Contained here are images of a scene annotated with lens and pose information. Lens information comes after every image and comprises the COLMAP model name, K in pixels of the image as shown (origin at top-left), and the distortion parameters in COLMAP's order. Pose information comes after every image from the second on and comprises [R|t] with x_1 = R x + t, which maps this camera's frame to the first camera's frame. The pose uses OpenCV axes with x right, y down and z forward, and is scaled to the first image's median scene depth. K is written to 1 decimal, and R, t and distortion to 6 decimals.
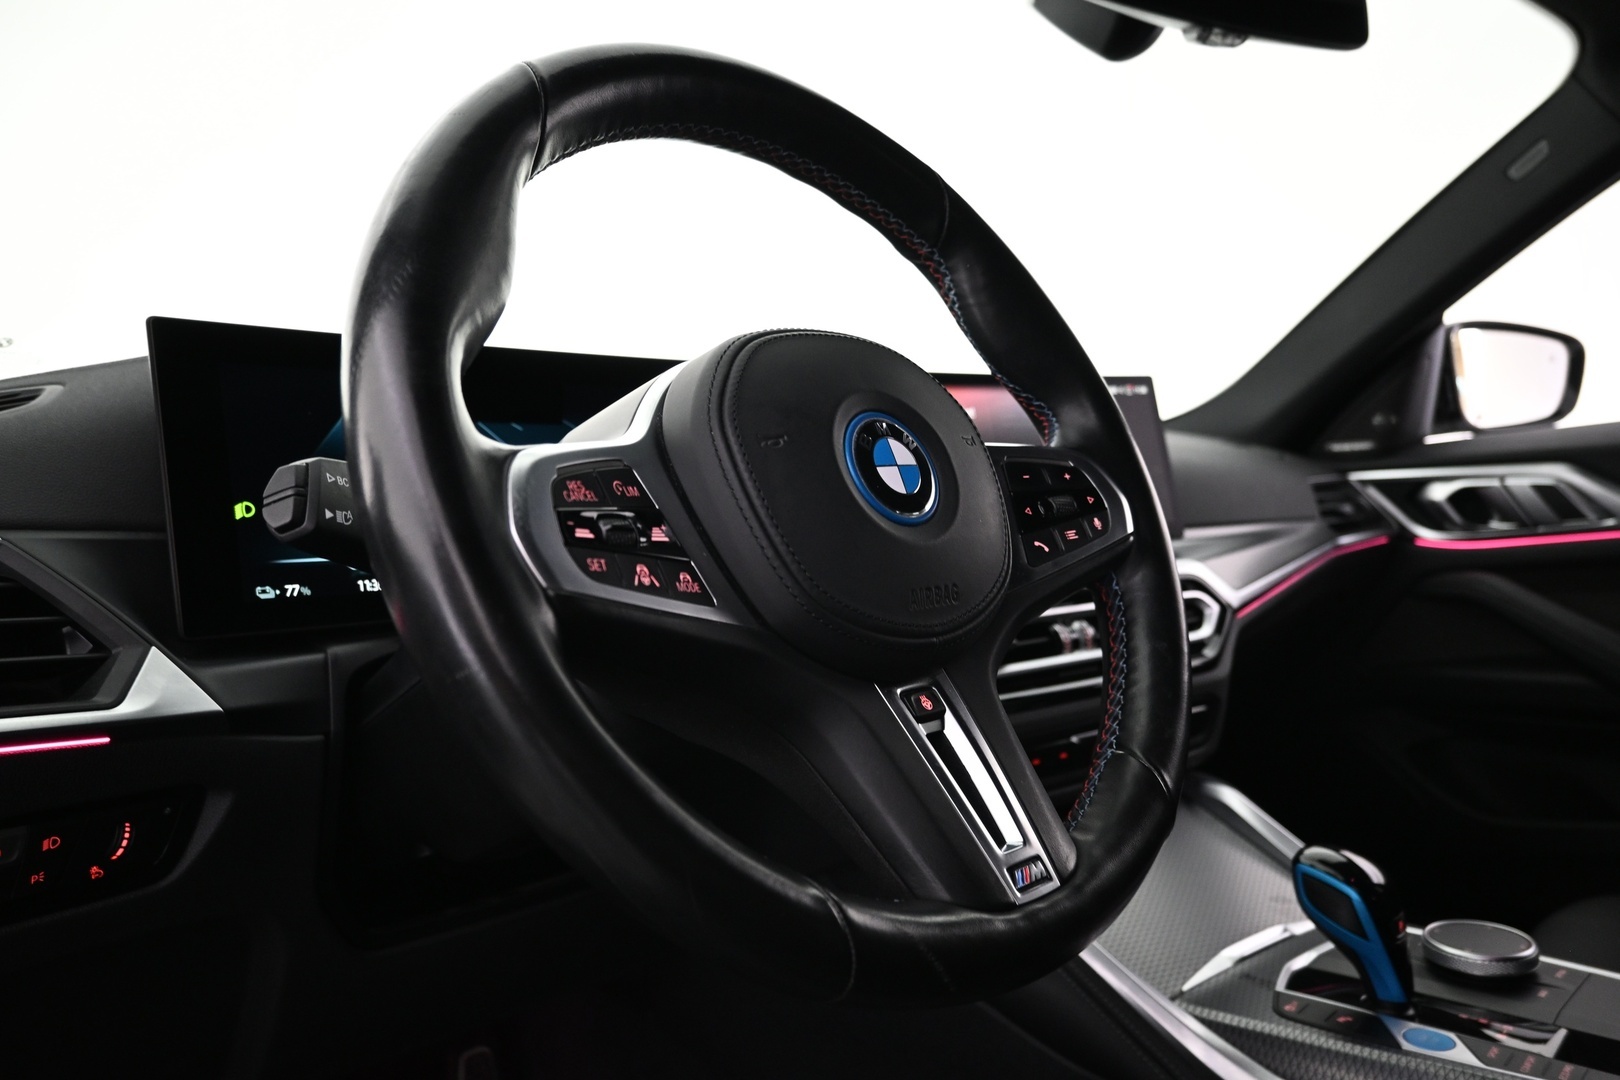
lens RADIAL K [[1101.4, 0, 810.0], [0, 1101.4, 540.0], [0, 0, 1]] dist [0.003306, -0.001961]
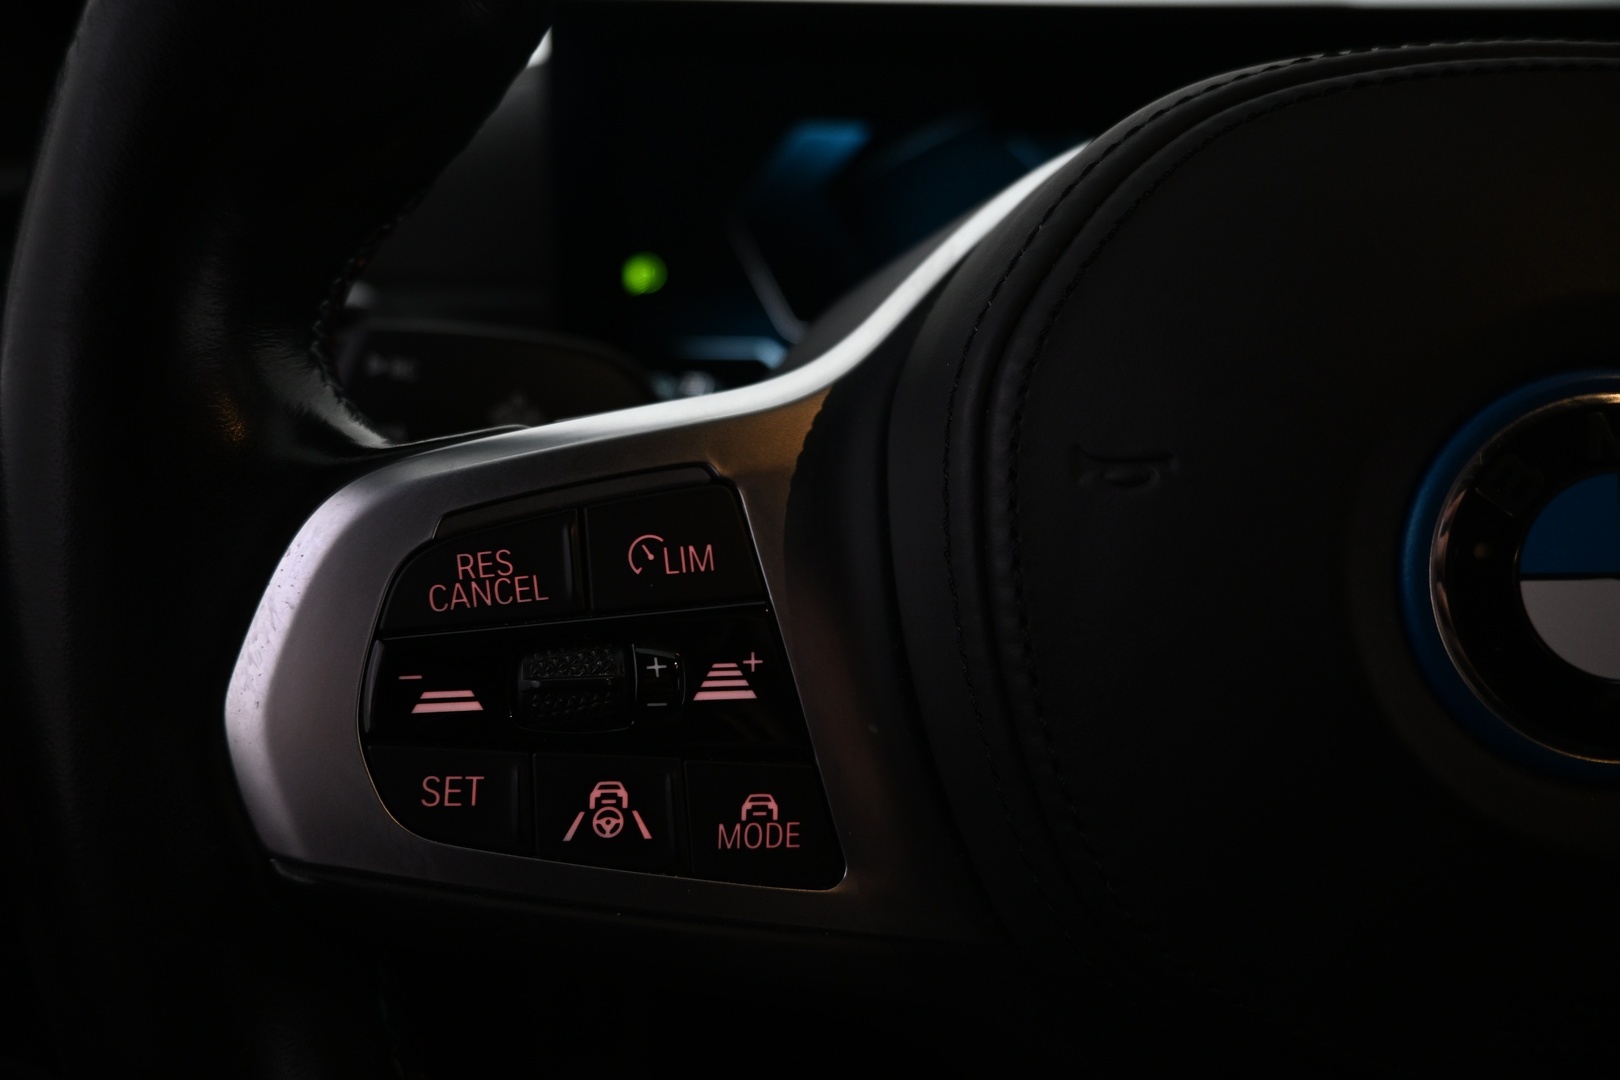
lens RADIAL K [[1101.4, 0, 810.0], [0, 1101.4, 540.0], [0, 0, 1]] dist [0.003306, -0.001961]
pose [[0.728167, 0.296402, -0.617995, 0.108079], [-0.060147, 0.925812, 0.373168, -0.188635], [0.682756, -0.234558, 0.691973, 0.697974]]
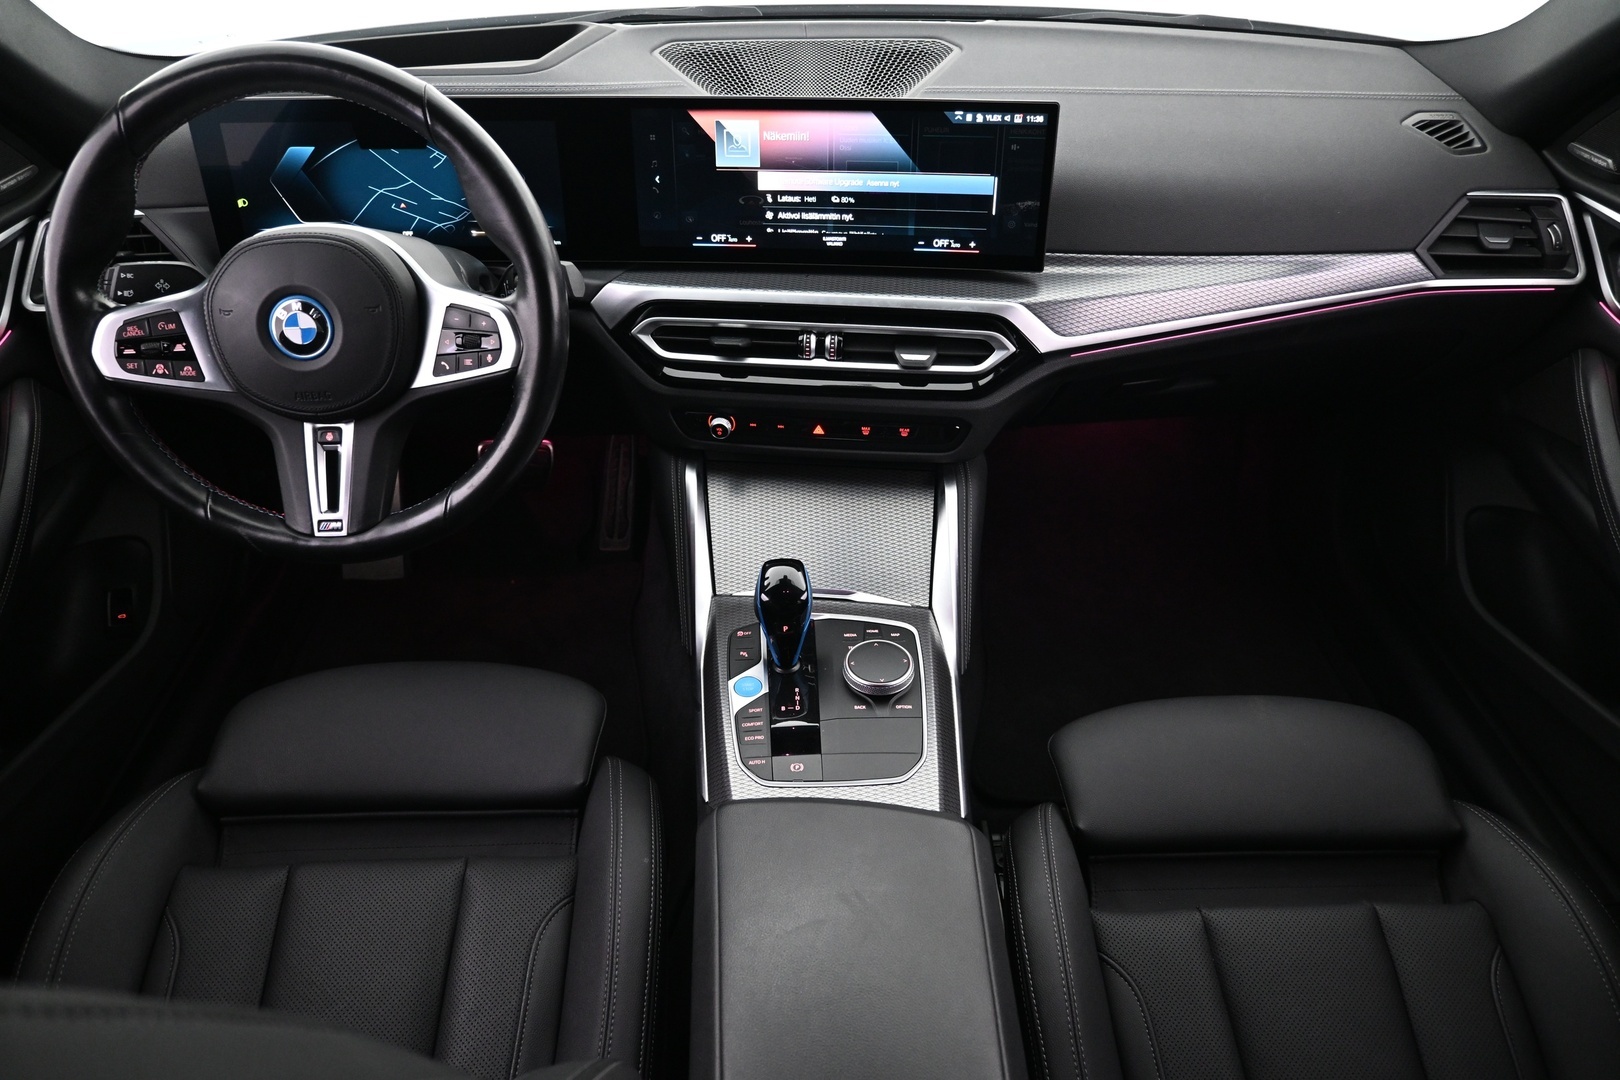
lens RADIAL K [[1101.4, 0, 810.0], [0, 1101.4, 540.0], [0, 0, 1]] dist [0.003306, -0.001961]
pose [[0.757036, 0.425112, -0.496161, 2.068009], [-0.054682, 0.797943, 0.600248, -1.081831], [0.651081, -0.427279, 0.627317, 0.202559]]
